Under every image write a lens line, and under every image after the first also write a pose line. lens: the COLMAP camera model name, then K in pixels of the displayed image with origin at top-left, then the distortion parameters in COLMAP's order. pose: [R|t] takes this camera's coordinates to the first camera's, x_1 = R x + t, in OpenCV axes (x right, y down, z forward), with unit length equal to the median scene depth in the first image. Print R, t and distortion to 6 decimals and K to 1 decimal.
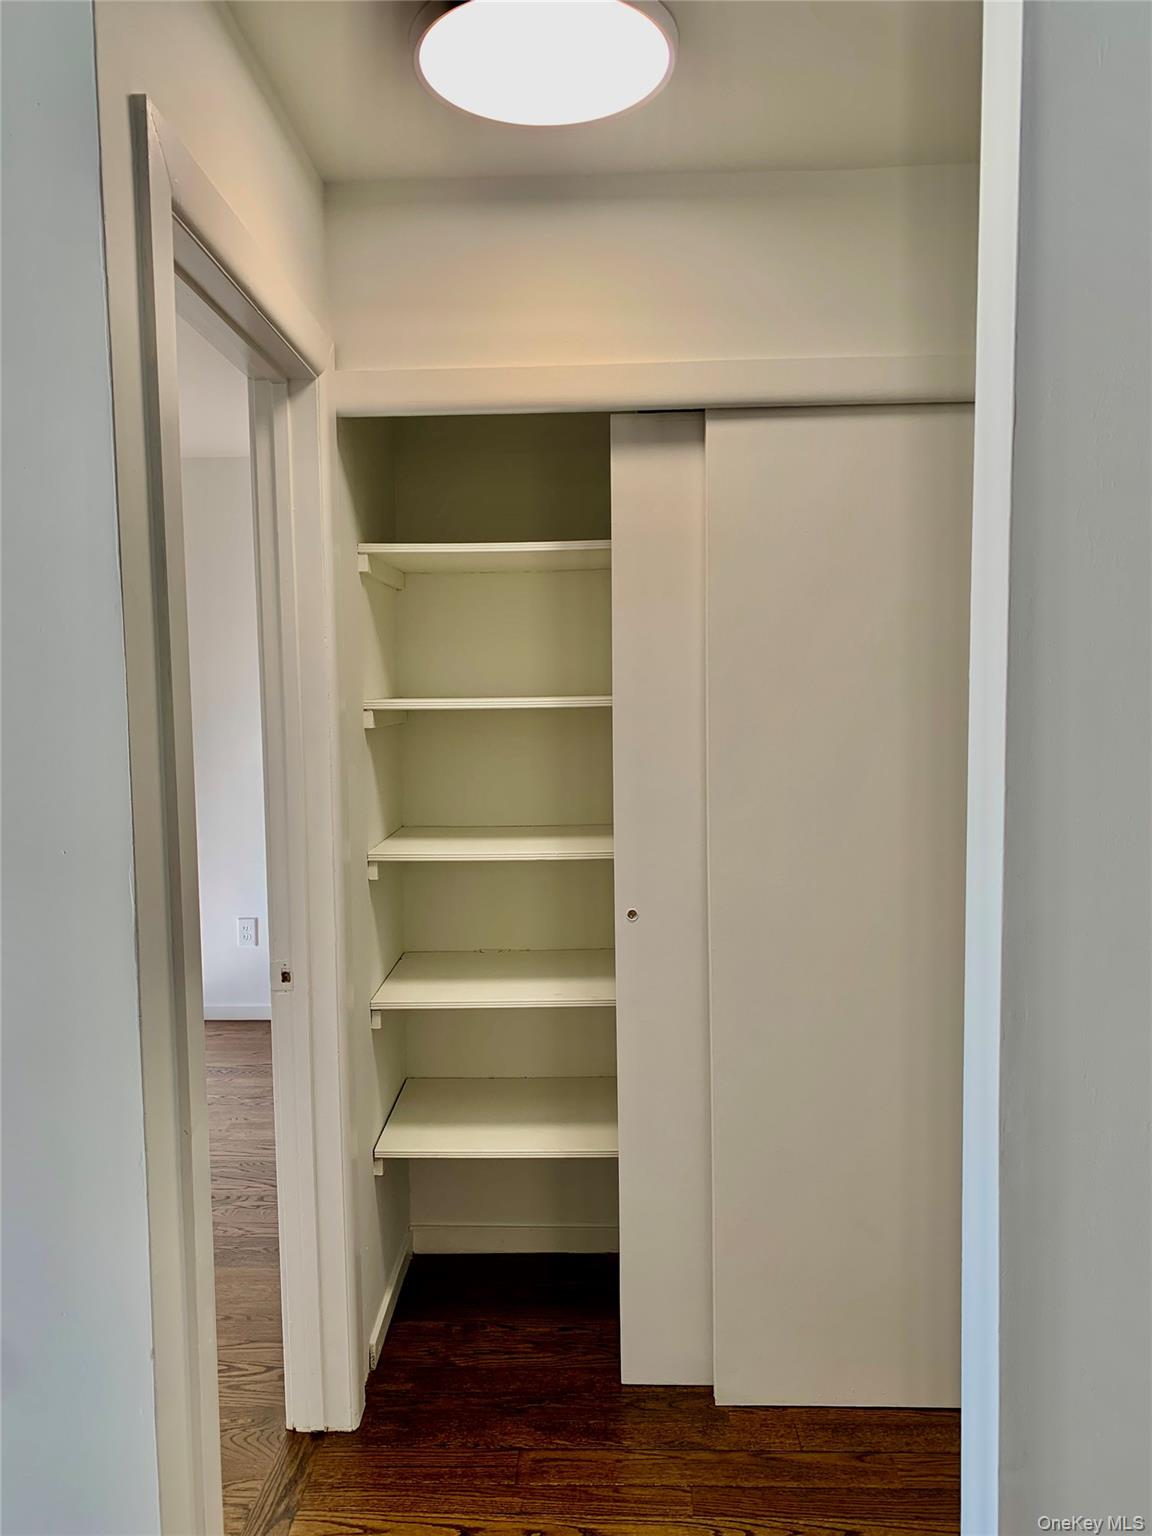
lens RADIAL K [[1161.8, 0, 577.3], [0, 1161.8, 778.1], [0, 0, 1]] dist [0.037910, -0.041764]
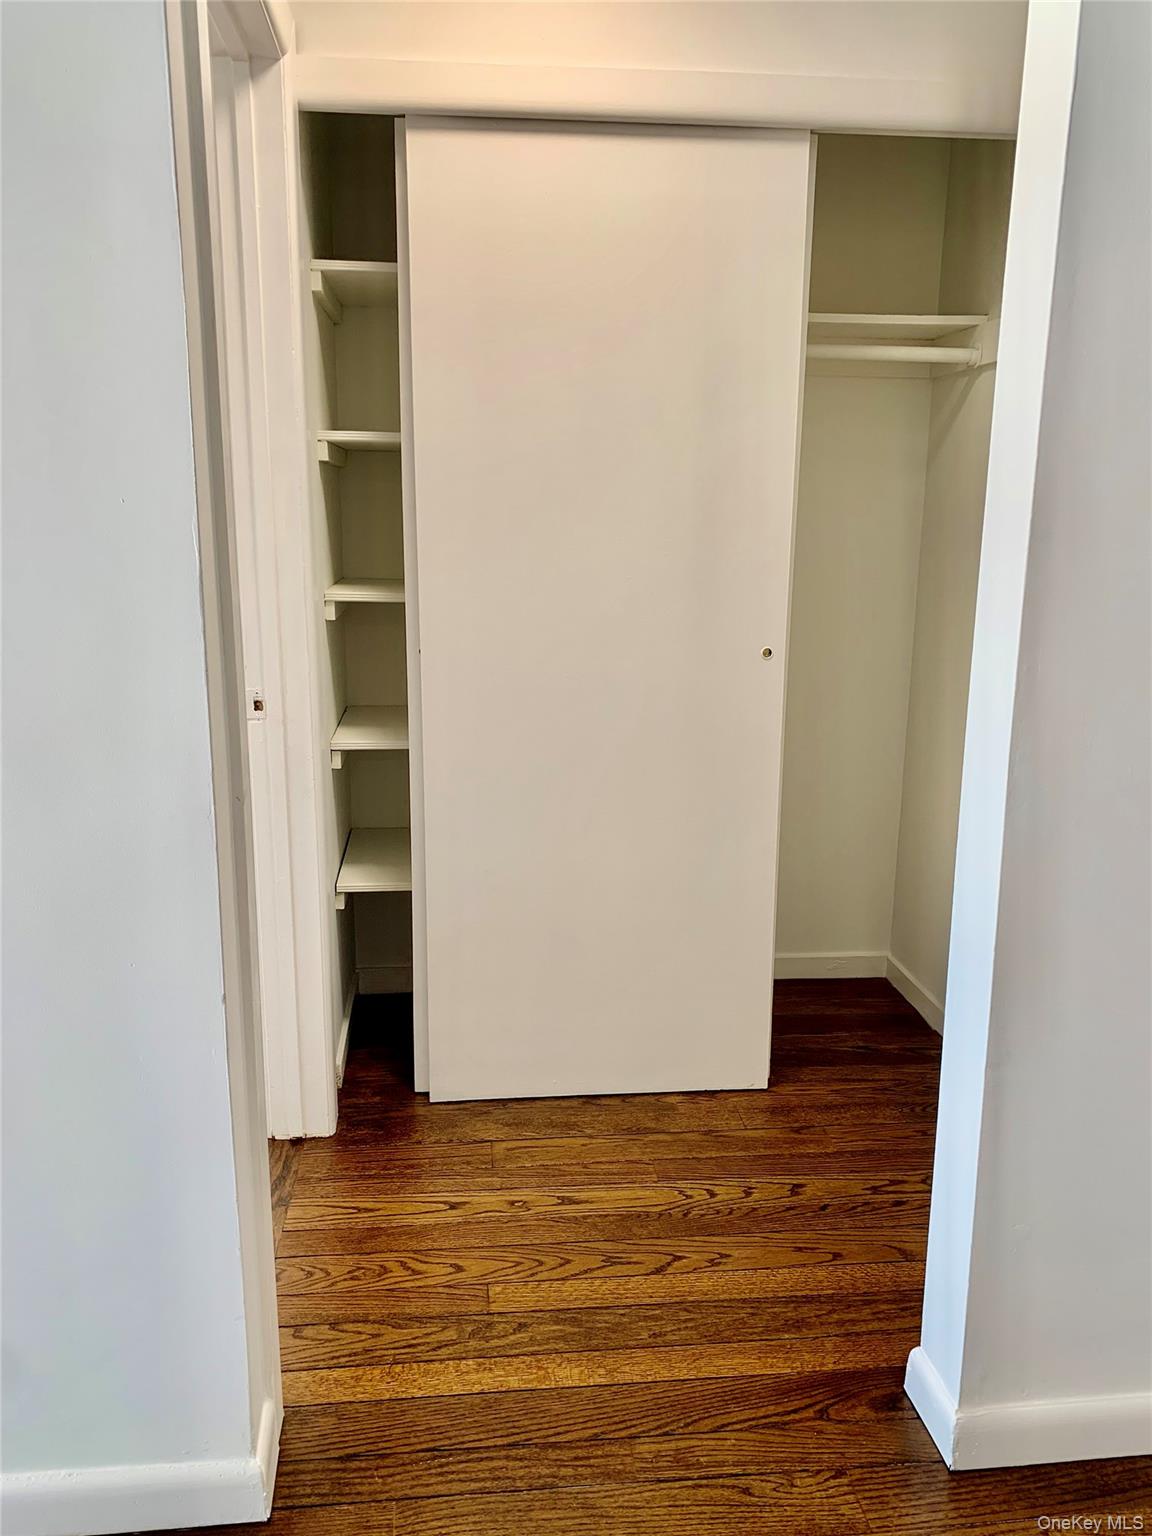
lens RADIAL K [[1161.8, 0, 571.2], [0, 1161.8, 763.3], [0, 0, 1]] dist [0.037910, -0.041764]
pose [[0.991278, -0.008503, 0.131513, -0.117363], [-0.008596, 0.991619, 0.128909, 0.090339], [-0.131507, -0.128915, 0.982897, -0.022153]]
